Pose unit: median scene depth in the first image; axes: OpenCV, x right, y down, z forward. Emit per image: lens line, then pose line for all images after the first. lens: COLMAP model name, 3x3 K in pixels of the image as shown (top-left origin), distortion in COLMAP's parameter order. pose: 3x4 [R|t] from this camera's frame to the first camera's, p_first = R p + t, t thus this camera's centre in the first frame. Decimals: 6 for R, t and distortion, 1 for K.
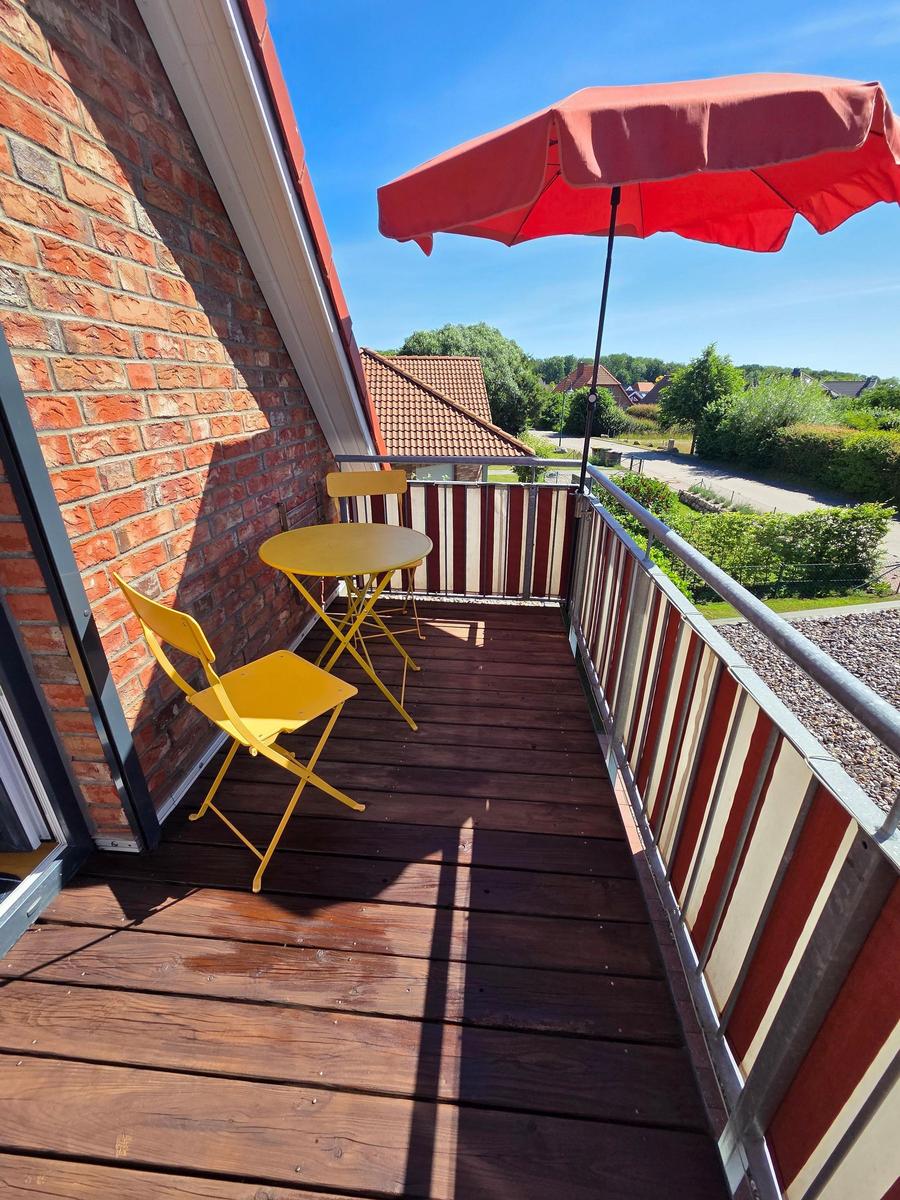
lens RADIAL K [[491.2, 0, 453.5], [0, 491.2, 597.4], [0, 0, 1]] dist [-0.000641, 0.000972]
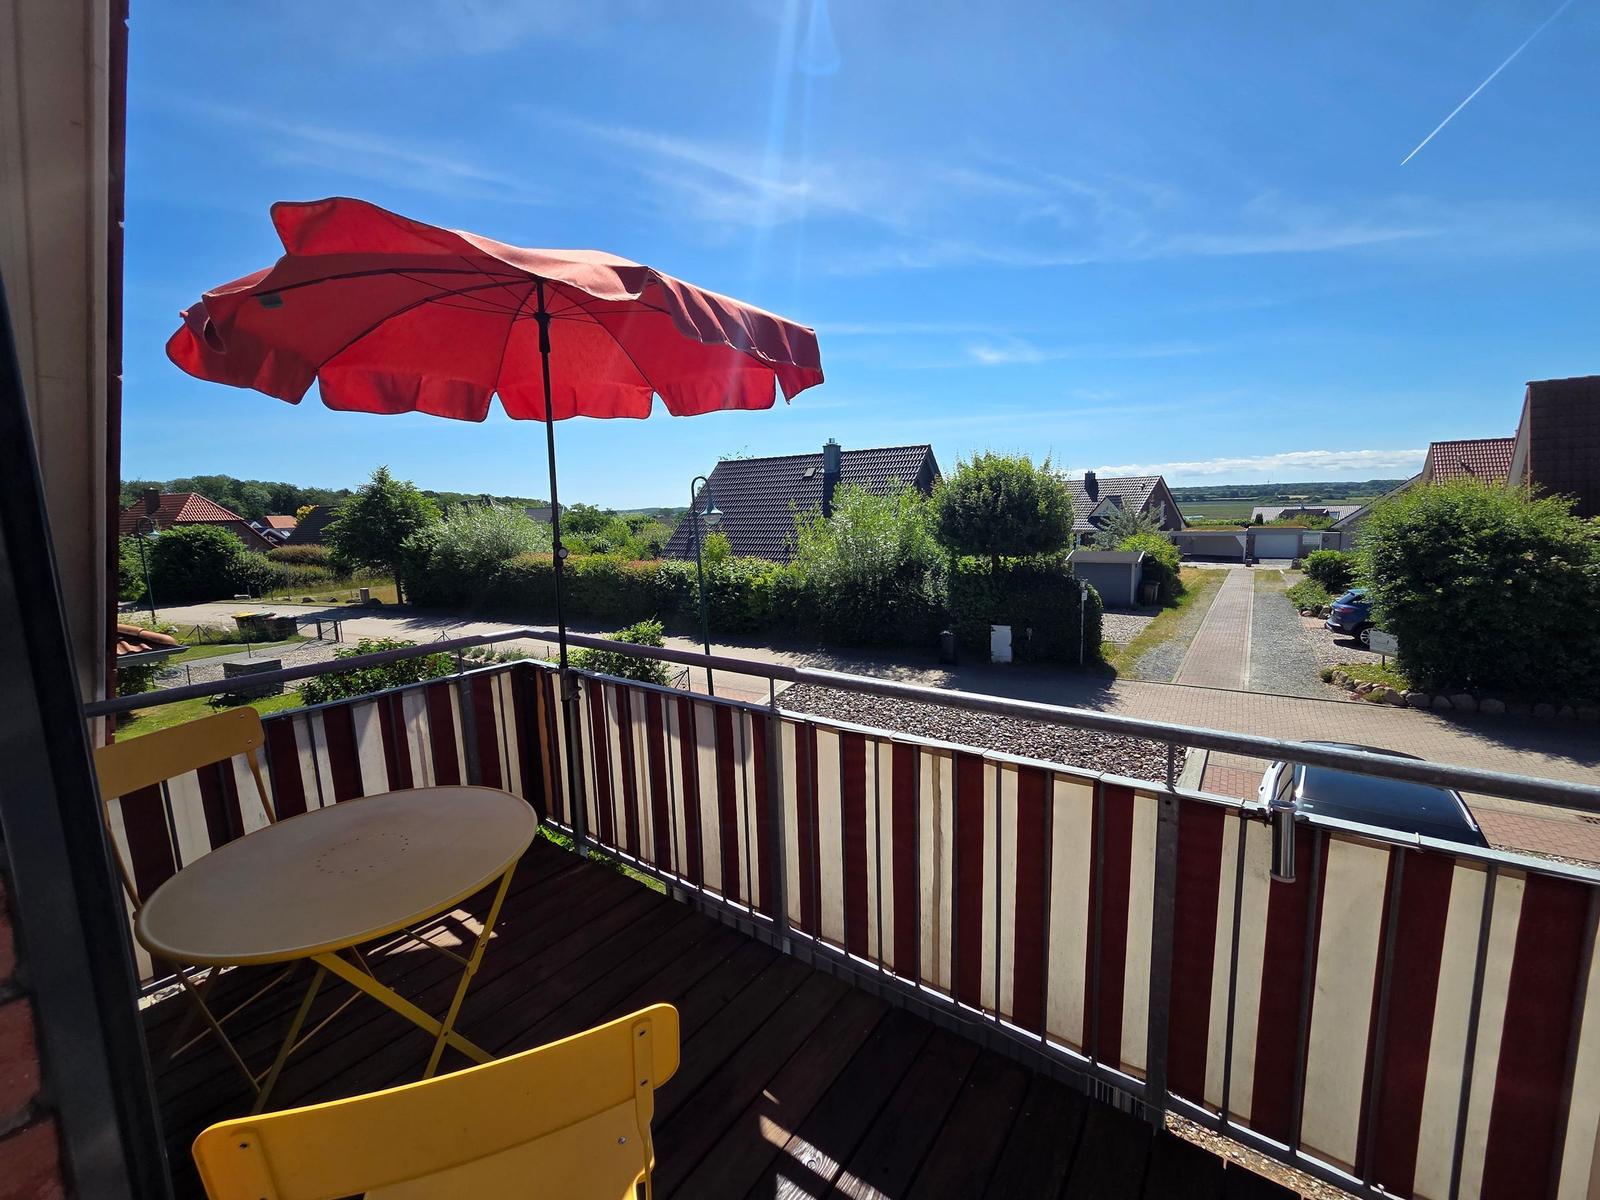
lens RADIAL K [[653.7, 0, 796.7], [0, 653.7, 597.4], [0, 0, 1]] dist [-0.000585, 0.000058]
pose [[0.526812, -0.138356, 0.838645, -0.650180], [0.365344, 0.927728, -0.076446, -0.175911], [-0.767458, 0.346667, 0.539286, 0.221108]]
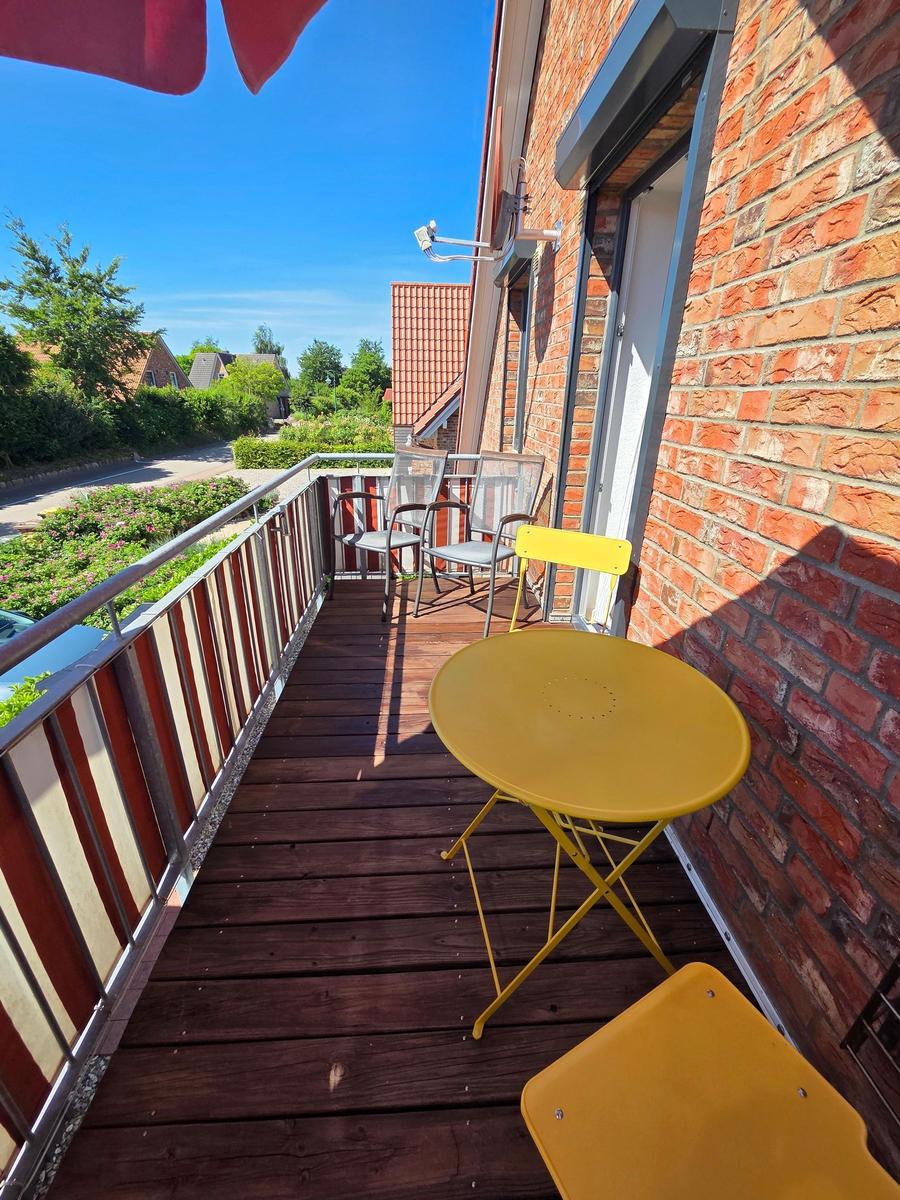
lens RADIAL K [[490.3, 0, 452.0], [0, 490.3, 598.0], [0, 0, 1]] dist [-0.000585, 0.000058]
pose [[-0.990344, 0.029482, -0.135464, 0.000985], [-0.077383, 0.693189, 0.716590, -0.714357], [0.115028, 0.720153, -0.684213, 1.597217]]
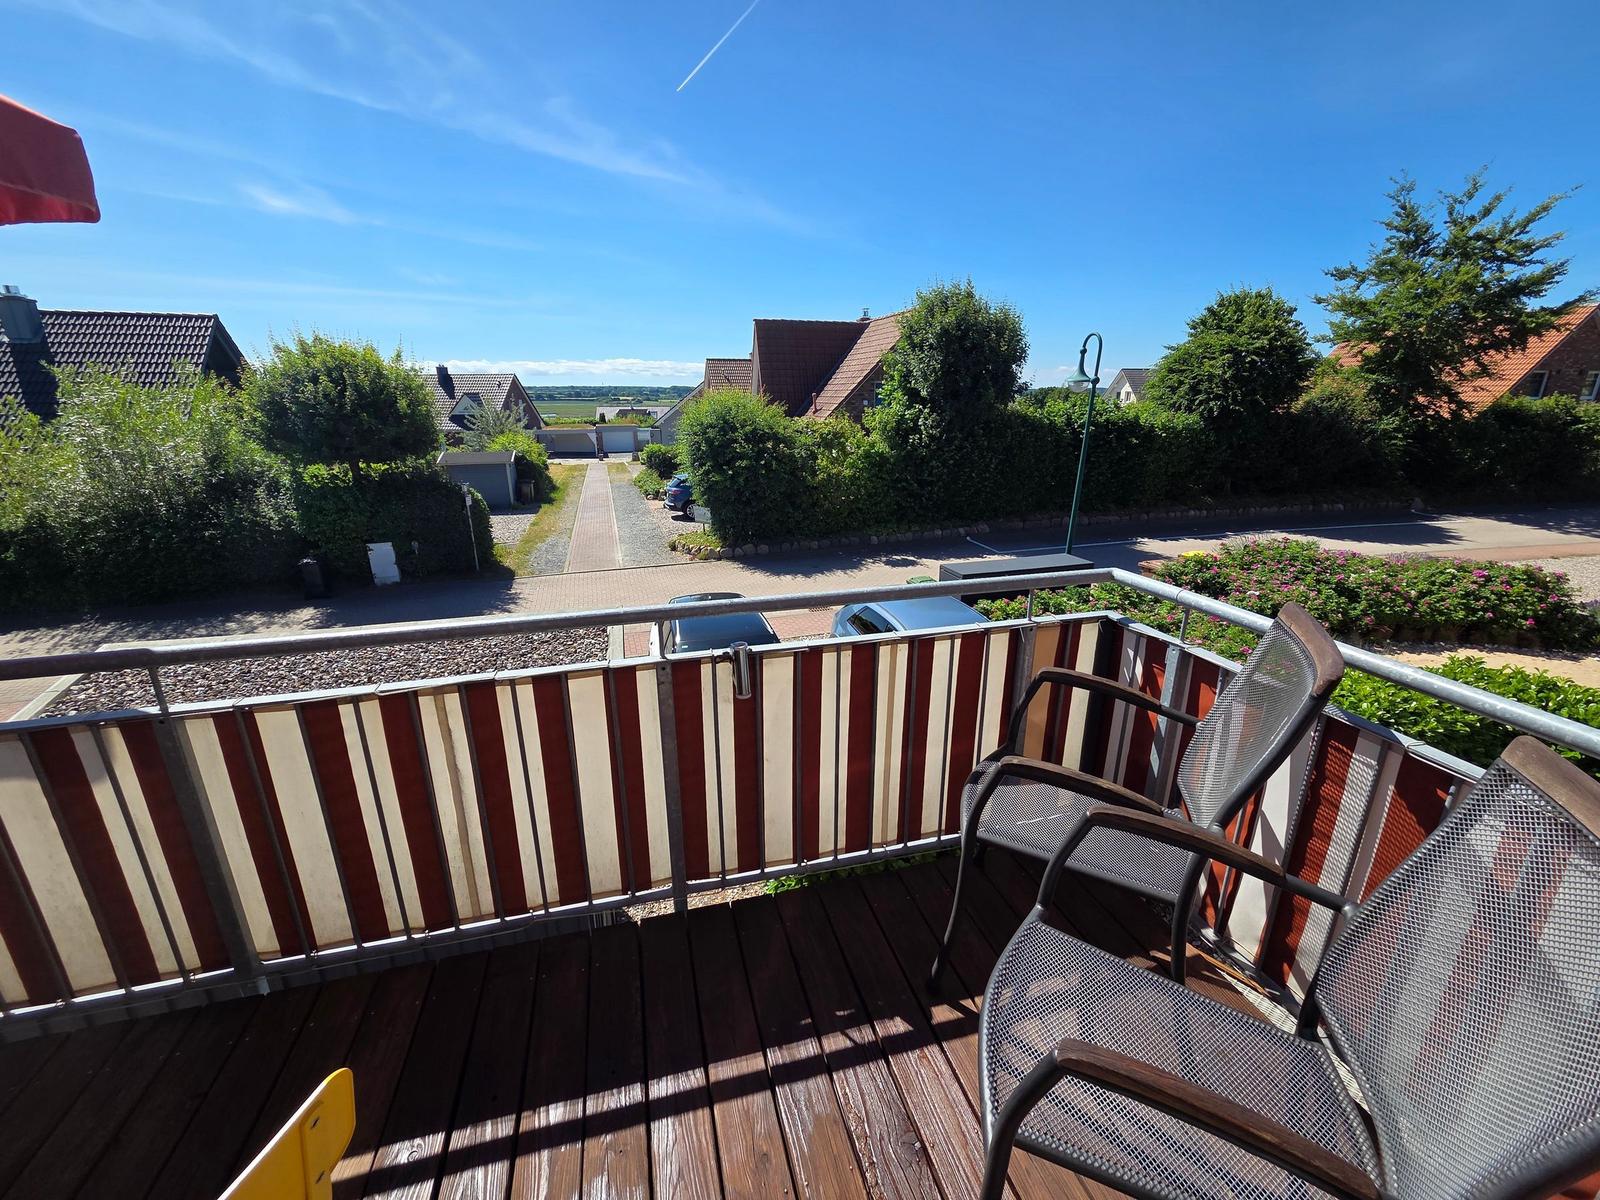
lens RADIAL K [[654.9, 0, 796.3], [0, 654.9, 597.9], [0, 0, 1]] dist [-0.000641, 0.000972]
pose [[-0.330831, -0.286792, 0.899055, -0.697151], [0.373487, 0.835121, 0.403832, -0.257907], [-0.866636, 0.469386, -0.169171, 0.349432]]
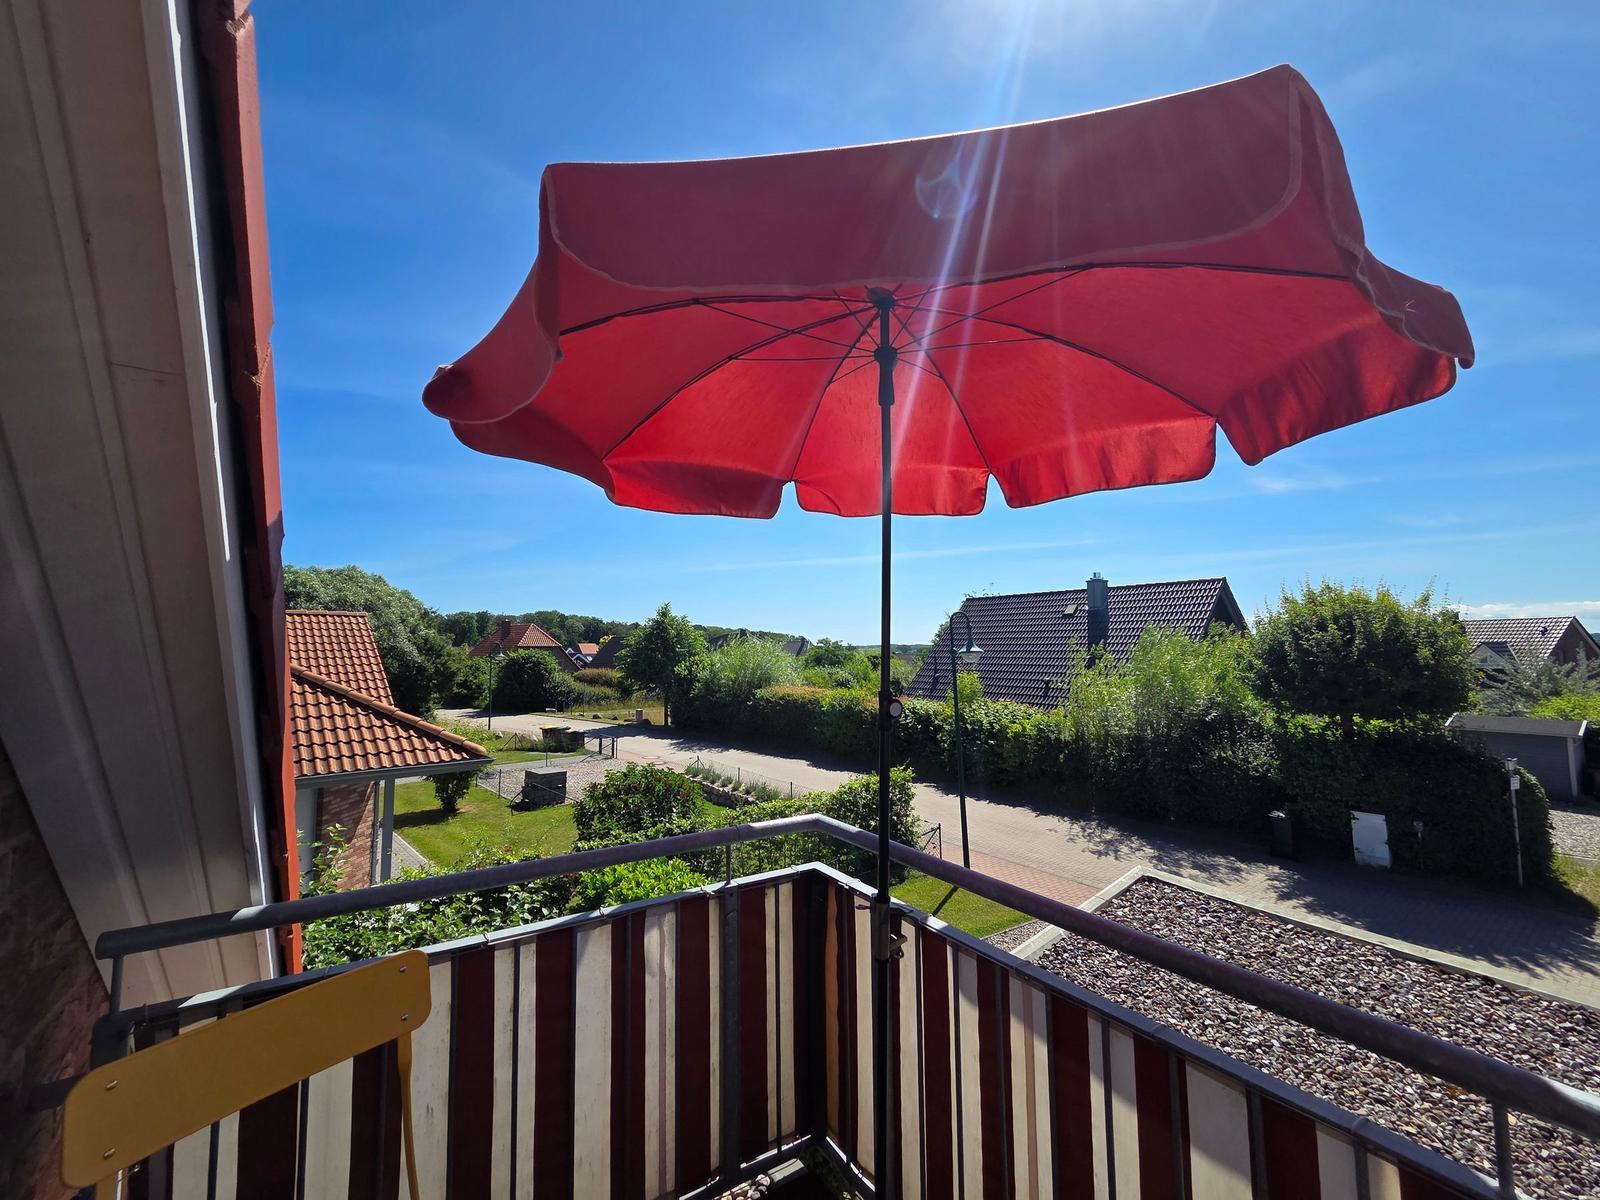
lens RADIAL K [[653.7, 0, 796.7], [0, 653.7, 597.4], [0, 0, 1]] dist [-0.000585, 0.000058]
pose [[0.791221, 0.036714, 0.610428, -0.315331], [0.250534, 0.891122, -0.378331, -0.426982], [-0.557856, 0.452276, 0.695876, 0.815692]]
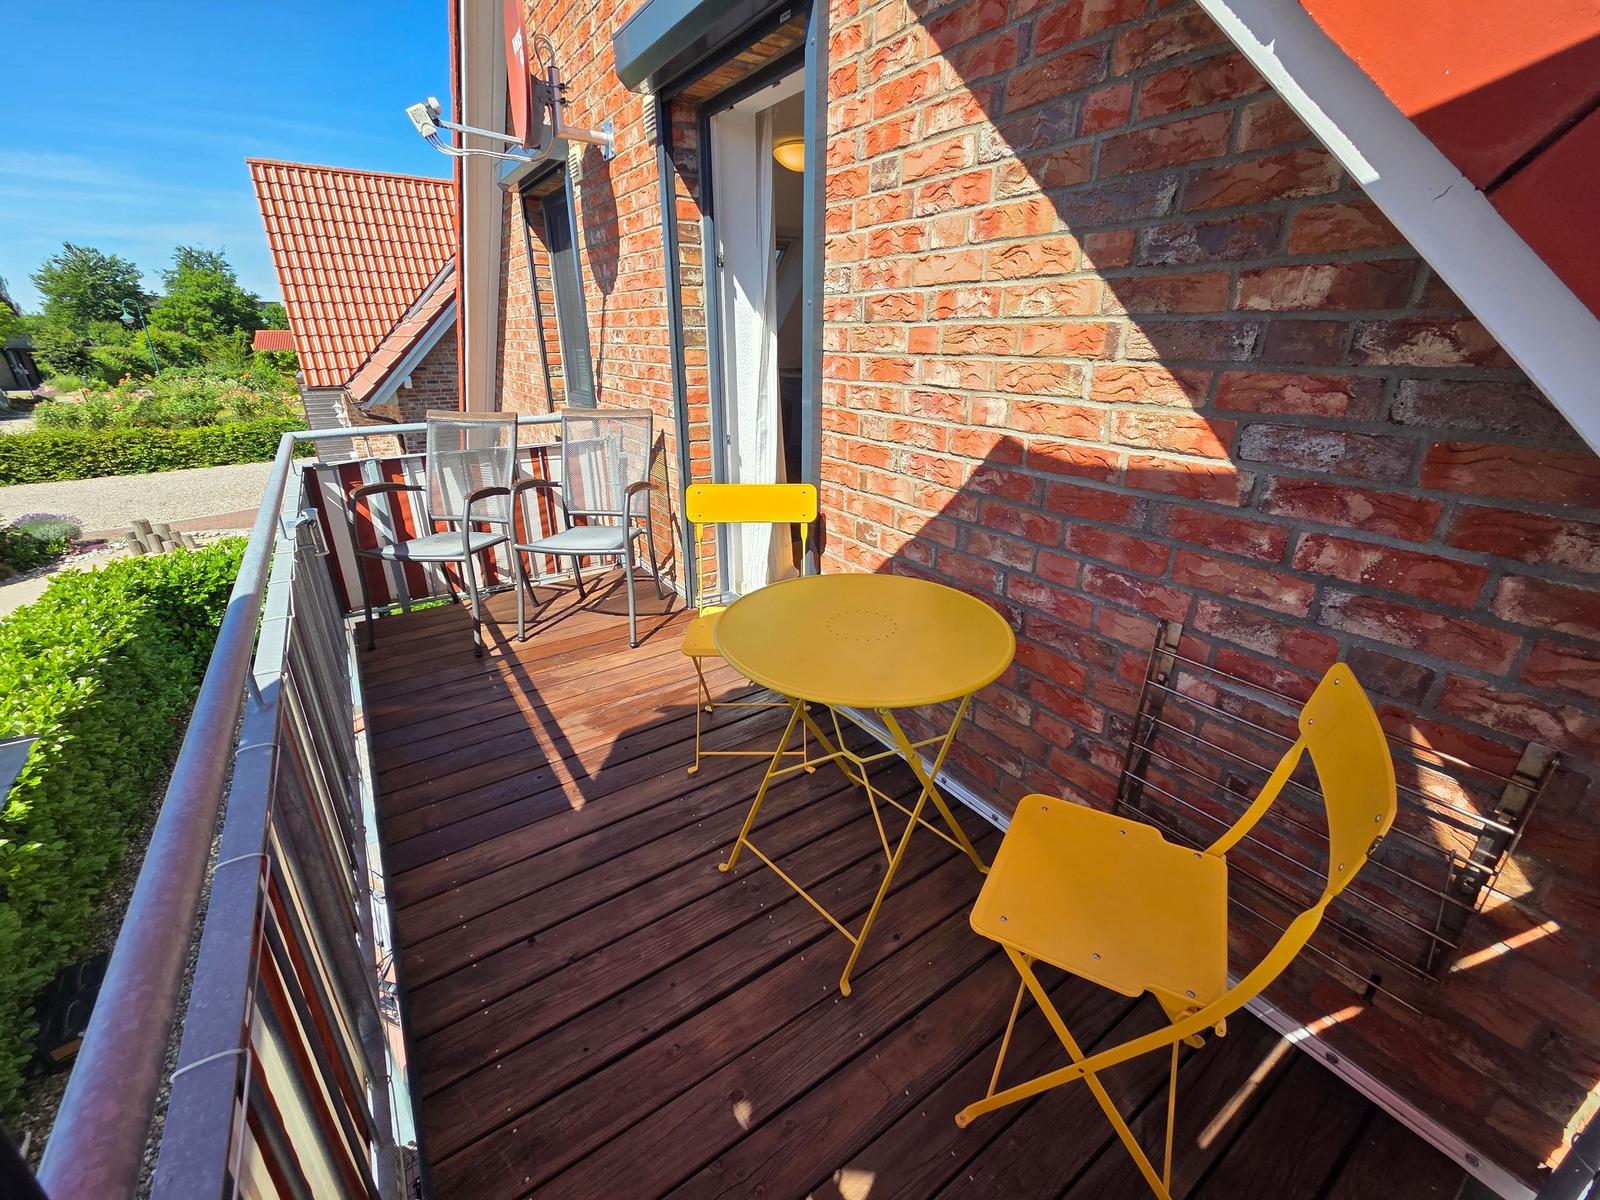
lens RADIAL K [[653.7, 0, 796.7], [0, 653.7, 597.4], [0, 0, 1]] dist [-0.000585, 0.000058]
pose [[-0.779889, 0.225509, -0.583883, 0.351026], [-0.254862, 0.737599, 0.625295, -0.732348], [0.571681, 0.636470, -0.517771, 1.654119]]
